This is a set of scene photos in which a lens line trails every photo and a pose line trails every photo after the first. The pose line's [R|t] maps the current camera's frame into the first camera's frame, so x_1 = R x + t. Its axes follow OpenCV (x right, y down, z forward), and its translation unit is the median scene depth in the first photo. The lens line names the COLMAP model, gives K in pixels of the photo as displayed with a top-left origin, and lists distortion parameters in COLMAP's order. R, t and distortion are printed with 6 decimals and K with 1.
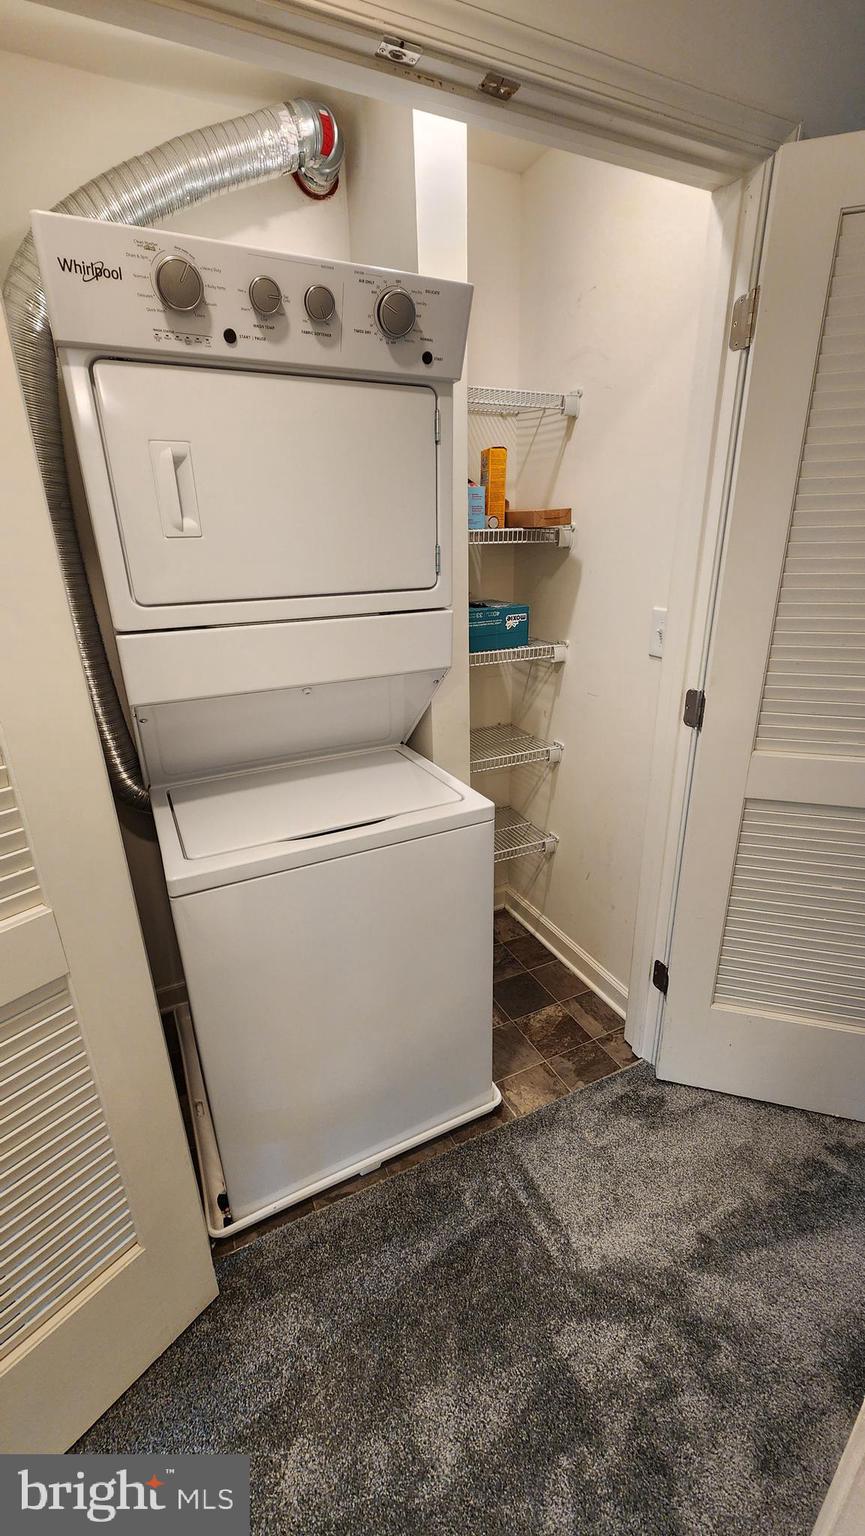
lens RADIAL K [[626.9, 0, 430.3], [0, 626.9, 767.2], [0, 0, 1]] dist [0.002655, -0.001872]
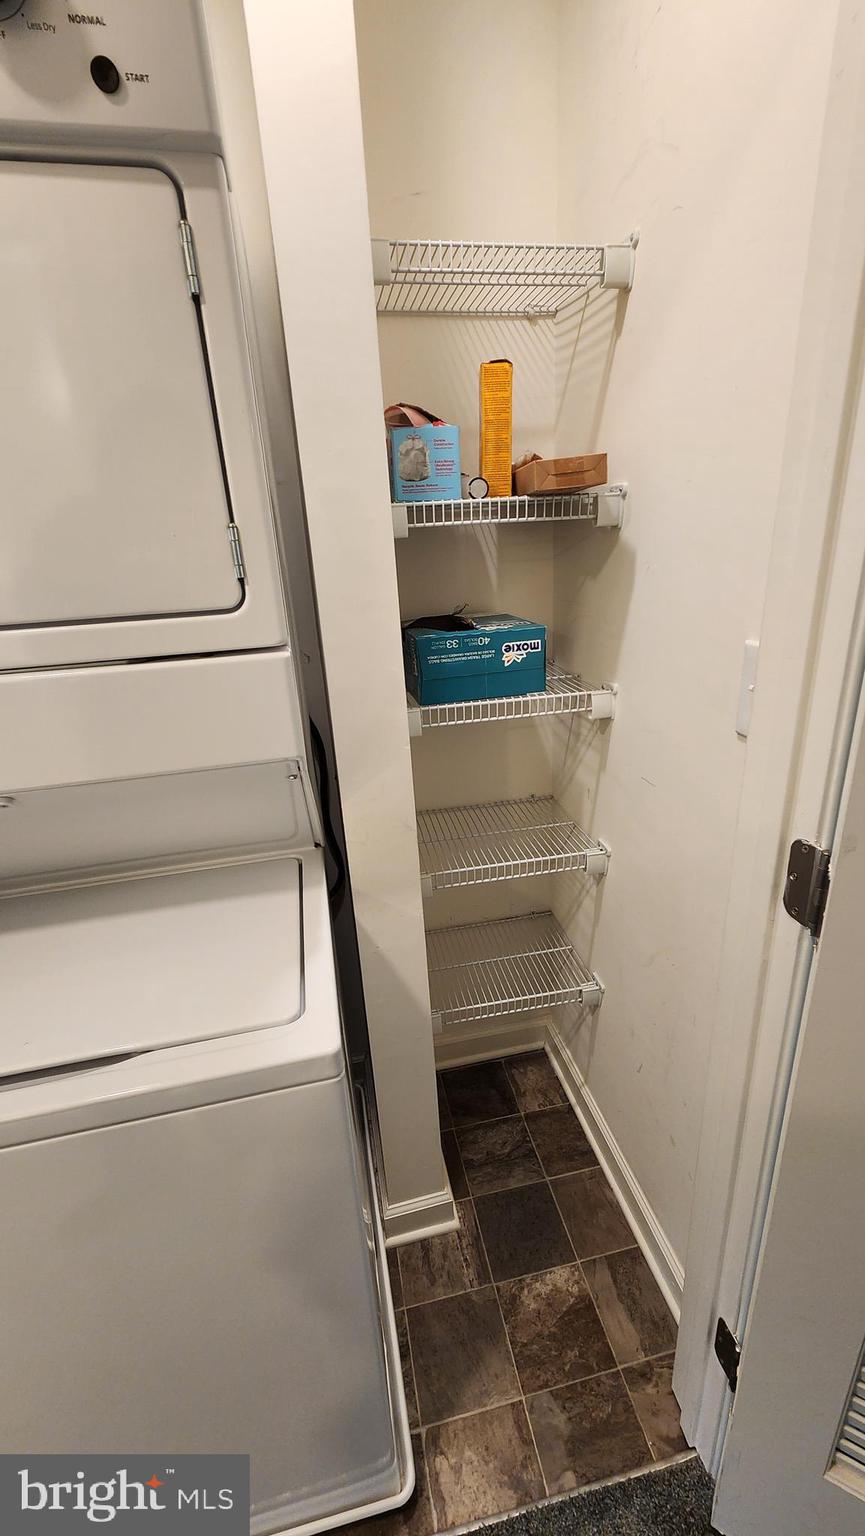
lens RADIAL K [[626.9, 0, 436.8], [0, 626.9, 765.0], [0, 0, 1]] dist [0.002655, -0.001872]
pose [[0.969986, 0.056421, -0.236526, 0.207210], [-0.055515, 0.998403, 0.010495, -0.127147], [0.236740, 0.002951, 0.971568, 0.397194]]
